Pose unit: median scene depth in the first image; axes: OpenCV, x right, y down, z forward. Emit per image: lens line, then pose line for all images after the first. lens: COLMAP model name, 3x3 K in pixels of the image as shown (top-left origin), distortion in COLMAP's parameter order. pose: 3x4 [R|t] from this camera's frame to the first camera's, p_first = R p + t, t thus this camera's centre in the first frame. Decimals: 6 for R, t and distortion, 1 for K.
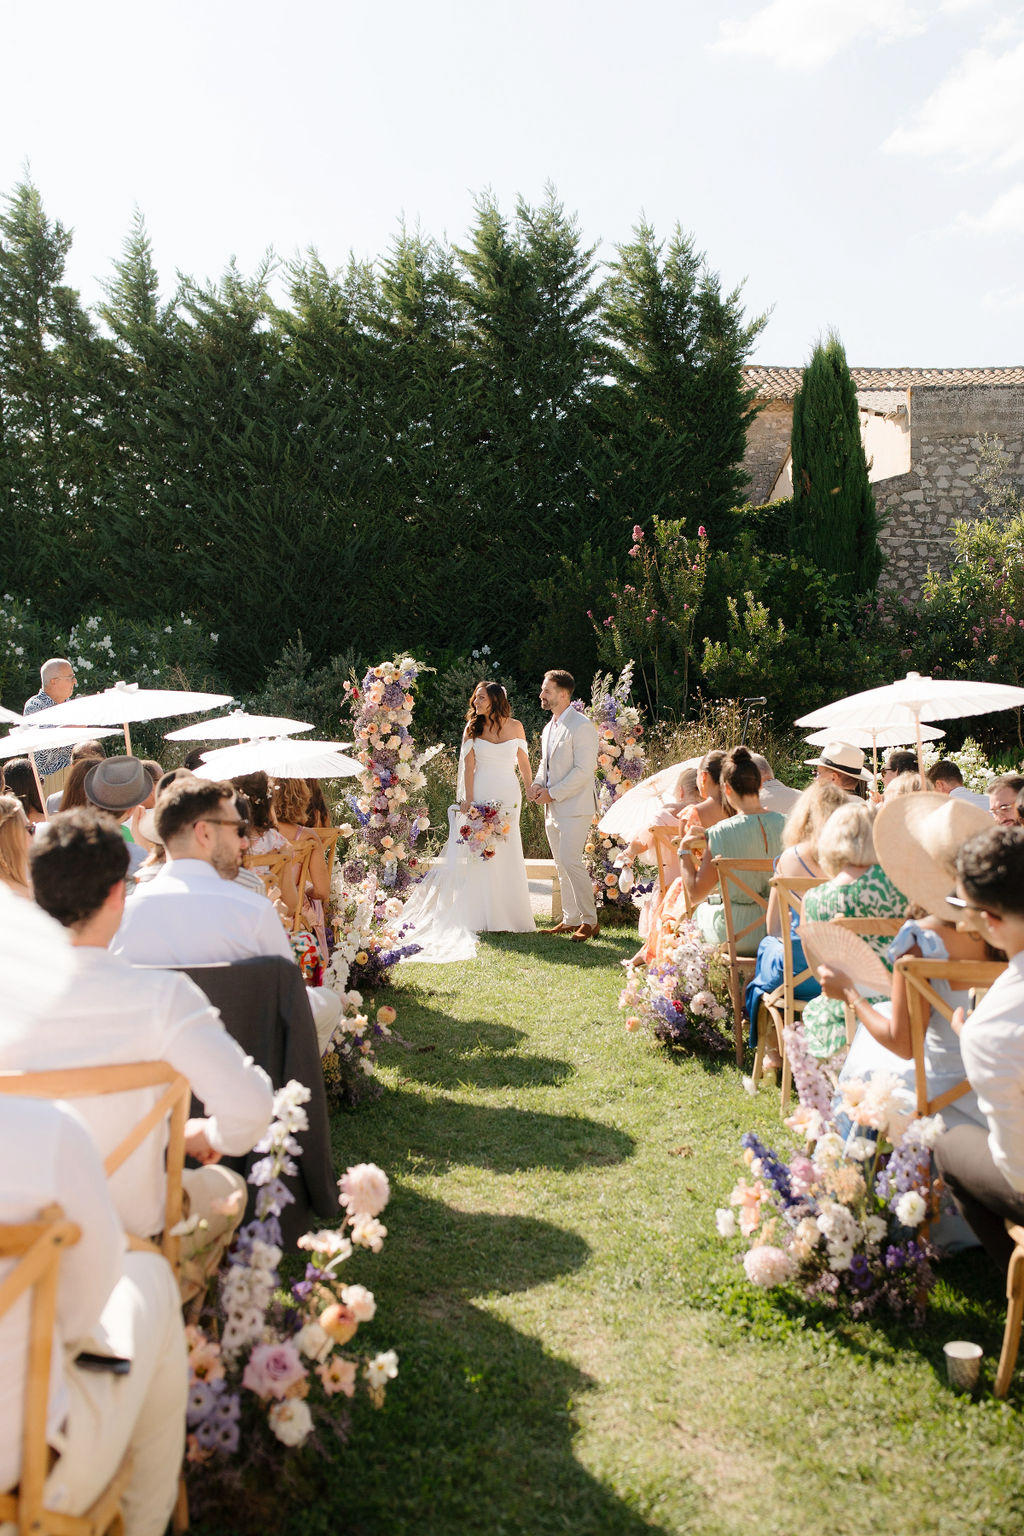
lens RADIAL K [[1551.6, 0, 512.0], [0, 1551.6, 768.0], [0, 0, 1]] dist [-0.001610, 0.005946]
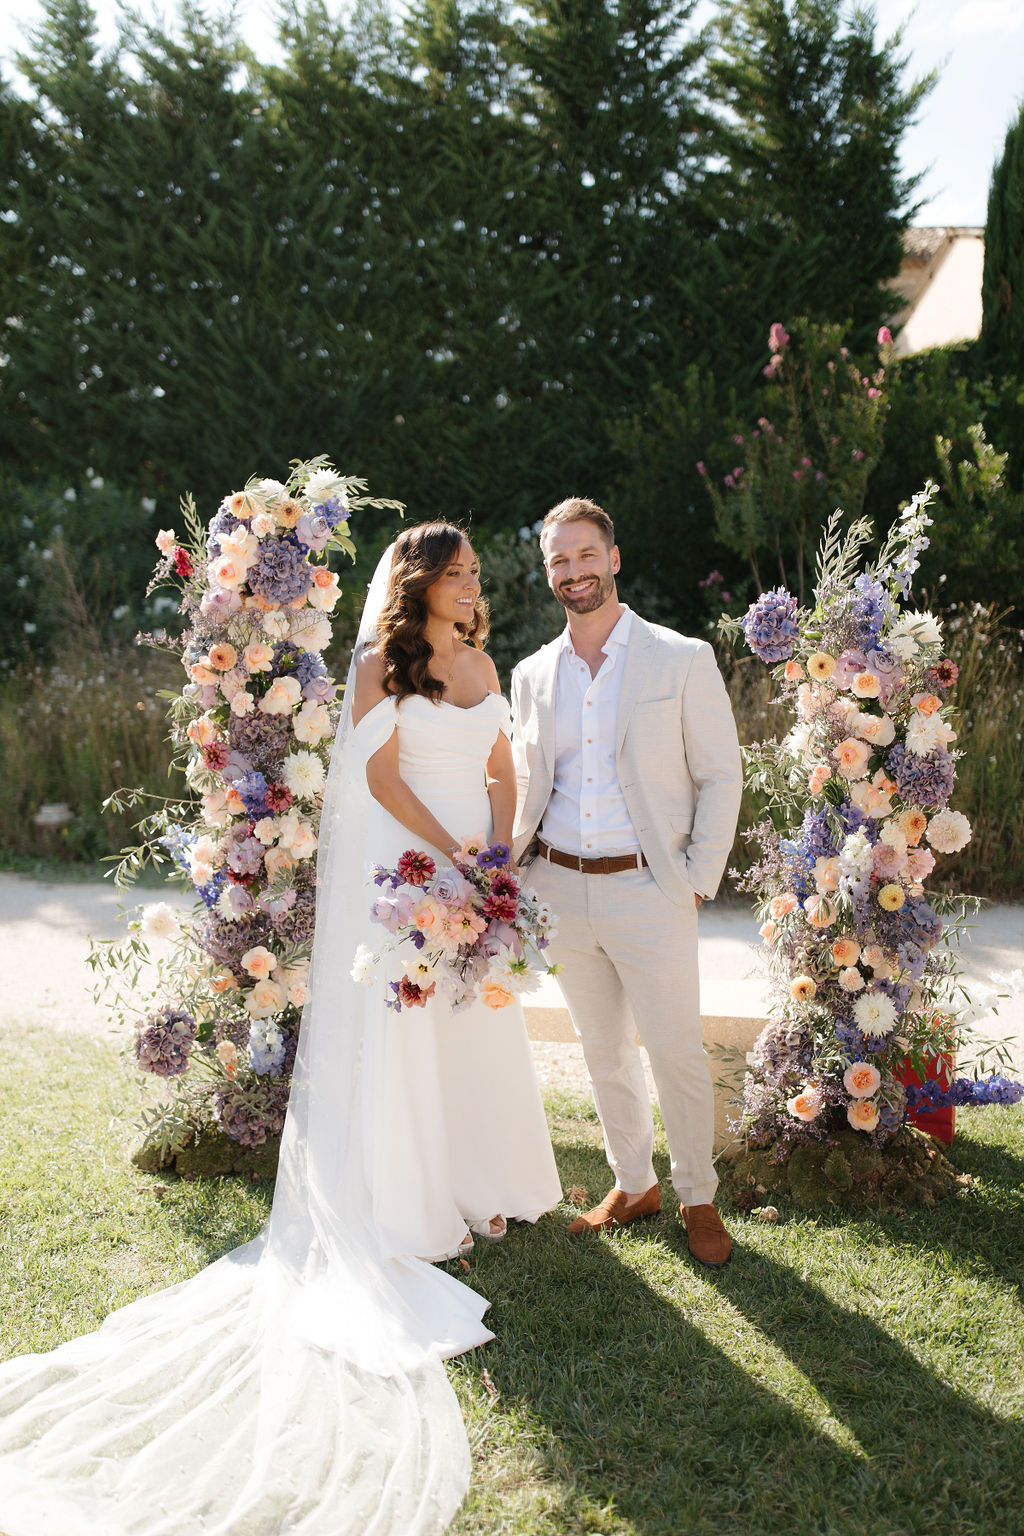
lens RADIAL K [[1551.6, 0, 512.0], [0, 1551.6, 768.0], [0, 0, 1]] dist [-0.001610, 0.005946]
pose [[0.999324, 0.017782, -0.032162, -0.003634], [-0.015889, 0.998179, 0.058184, -0.009364], [0.033138, -0.057633, 0.997788, 0.270034]]
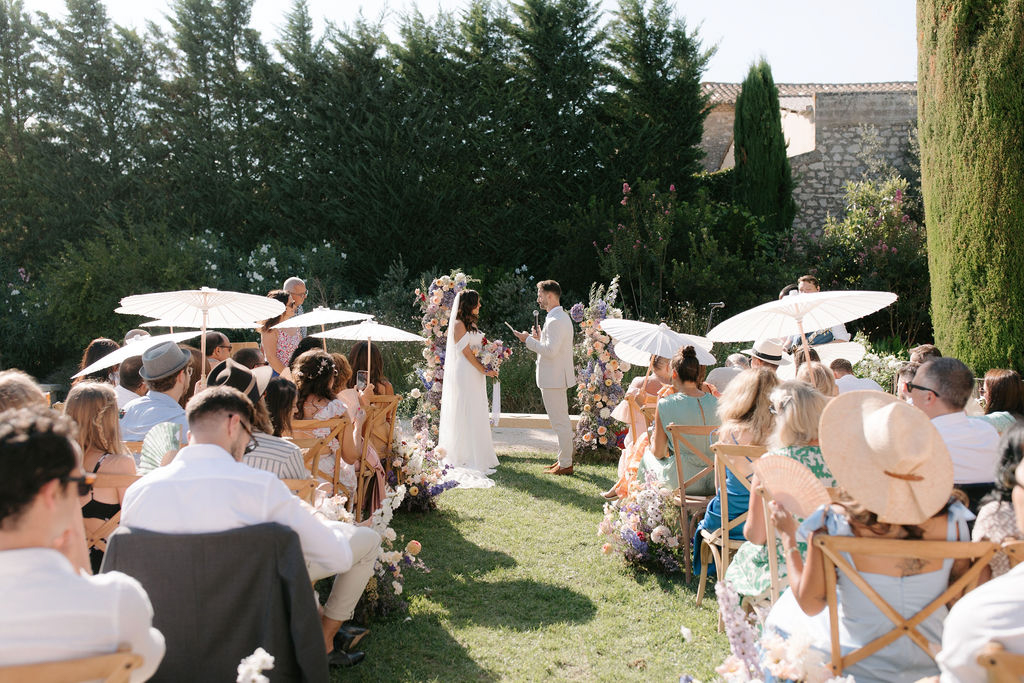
lens RADIAL K [[1008.0, 0, 505.1], [0, 1008.0, 317.5], [0, 0, 1]] dist [-0.004366, -0.003337]
pose [[0.998906, 0.006866, -0.046258, 0.007514], [-0.008140, 0.999591, -0.027404, -0.002053], [0.046051, 0.027751, 0.998554, 0.034006]]
